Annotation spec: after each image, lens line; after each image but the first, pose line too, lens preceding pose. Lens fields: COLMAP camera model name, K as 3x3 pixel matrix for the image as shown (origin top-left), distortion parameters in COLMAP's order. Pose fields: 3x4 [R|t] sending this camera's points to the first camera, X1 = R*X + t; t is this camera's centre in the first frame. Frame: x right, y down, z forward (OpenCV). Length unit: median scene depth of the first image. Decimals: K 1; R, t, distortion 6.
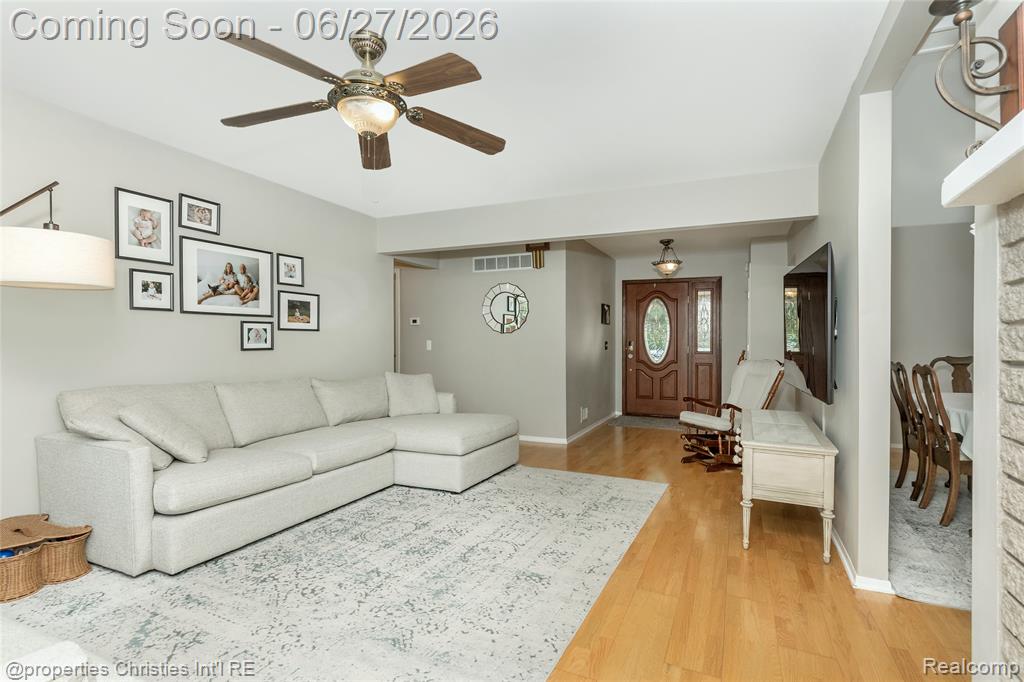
lens RADIAL K [[499.9, 0, 512.7], [0, 499.9, 342.1], [0, 0, 1]] dist [-0.002520, 0.003343]
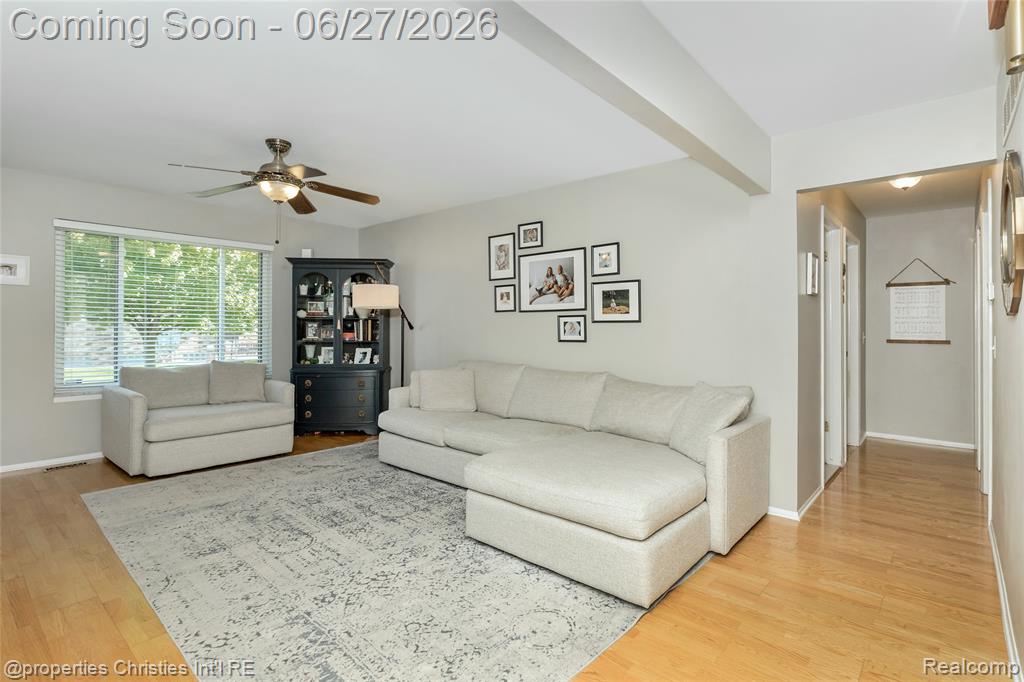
lens RADIAL K [[499.9, 0, 525.2], [0, 499.9, 326.7], [0, 0, 1]] dist [-0.002520, 0.003343]
pose [[-0.273585, -0.006848, -0.961823, 0.611340], [-0.005574, 0.999969, -0.005534, -0.011046], [0.961832, 0.003847, -0.273615, 1.323313]]
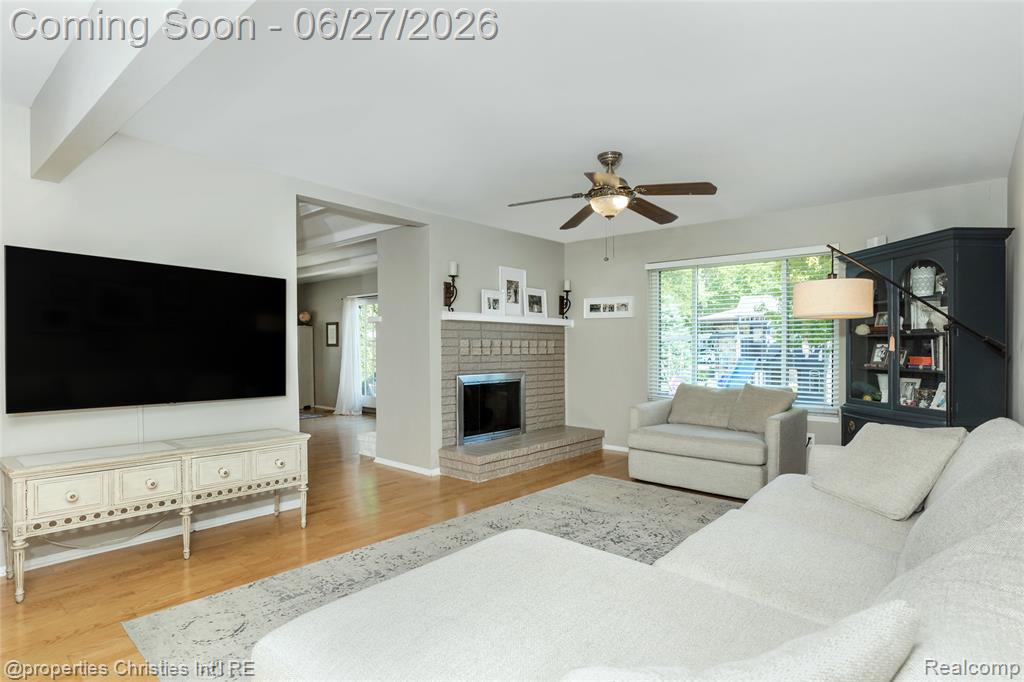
lens RADIAL K [[535.9, 0, 507.6], [0, 535.9, 346.5], [0, 0, 1]] dist [0.000715, -0.000145]
pose [[-0.960936, -0.007516, 0.276669, -0.262456], [-0.007984, 0.999968, -0.000565, -0.011749], [-0.276656, -0.002752, -0.960965, 1.615223]]
